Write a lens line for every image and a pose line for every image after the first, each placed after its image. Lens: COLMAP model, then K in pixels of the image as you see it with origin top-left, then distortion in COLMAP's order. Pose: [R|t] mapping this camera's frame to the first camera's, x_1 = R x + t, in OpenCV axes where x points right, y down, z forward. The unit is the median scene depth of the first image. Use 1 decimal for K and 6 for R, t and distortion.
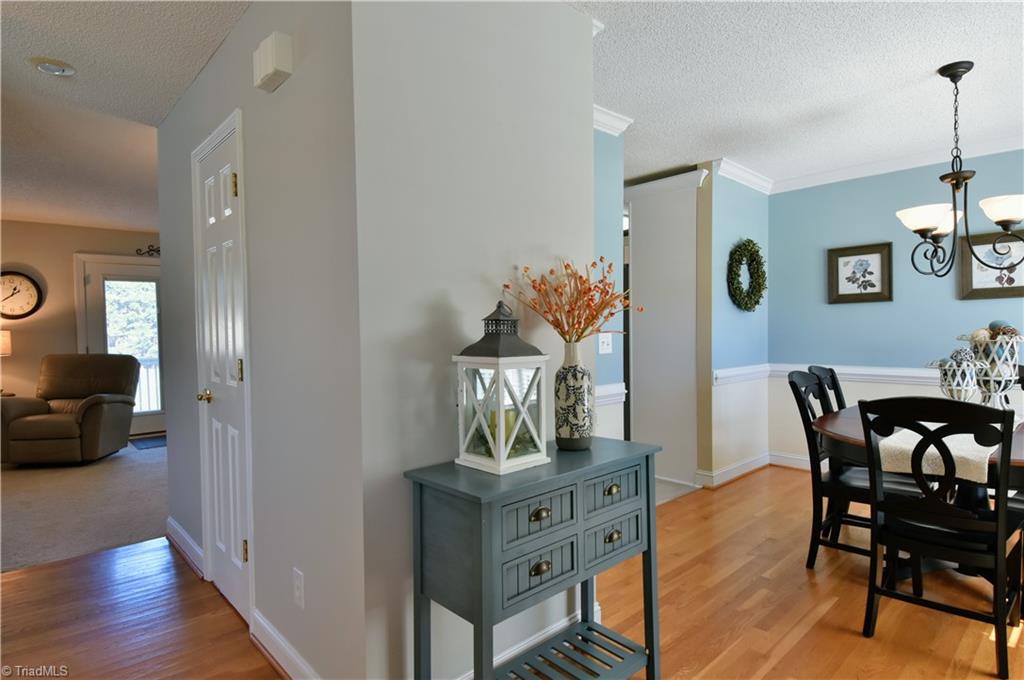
lens RADIAL K [[553.4, 0, 524.4], [0, 553.4, 341.7], [0, 0, 1]] dist [0.031812, -0.043192]
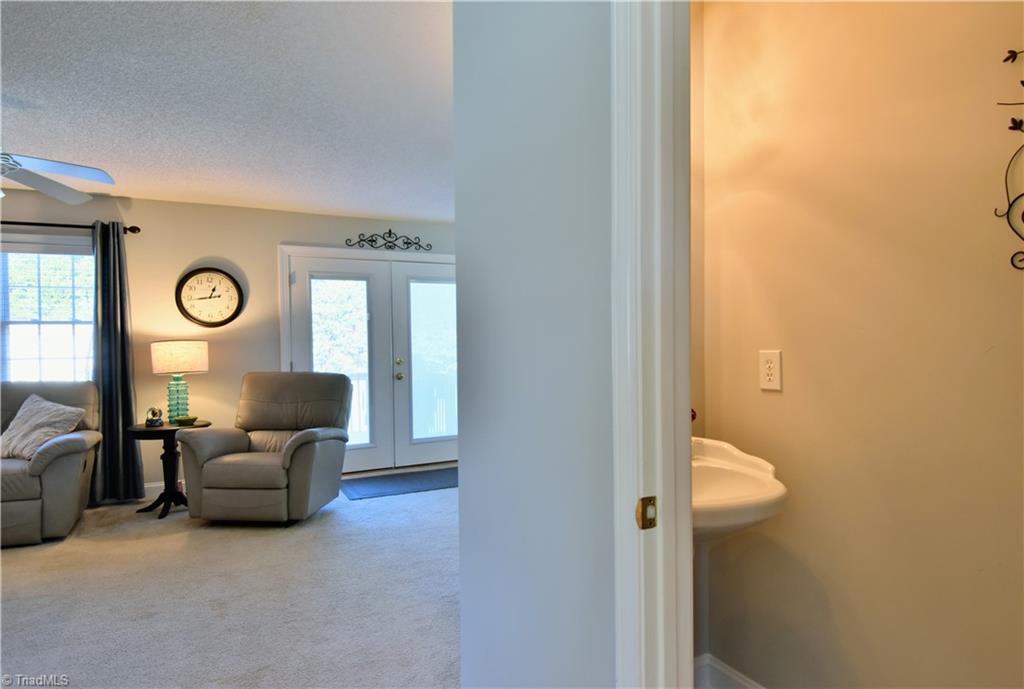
lens RADIAL K [[615.6, 0, 512.0], [0, 615.6, 344.5], [0, 0, 1]] dist [0.025374, -0.063770]
pose [[0.954088, -0.006800, -0.299448, -0.243596], [-0.000905, 0.999672, -0.025585, 0.006048], [0.299524, 0.024681, 0.953769, 0.276270]]
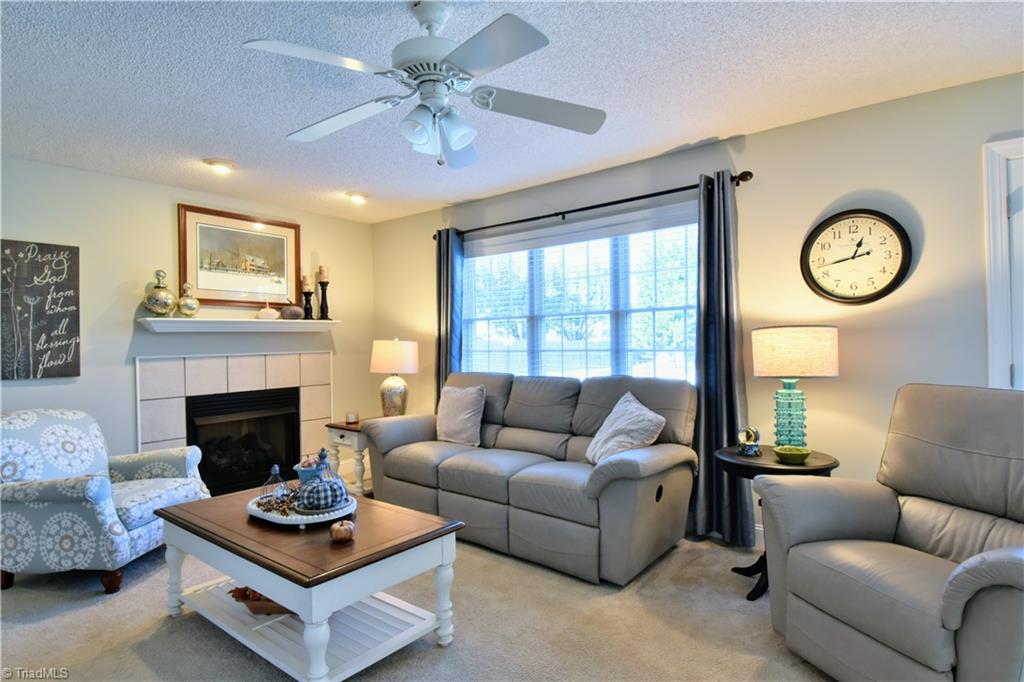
lens RADIAL K [[553.4, 0, 524.4], [0, 553.4, 342.7], [0, 0, 1]] dist [0.031812, -0.043192]
pose [[0.138145, 0.004356, -0.990402, -0.464310], [-0.015172, 0.999882, 0.002281, -0.003423], [0.990296, 0.014712, 0.138195, 0.625271]]
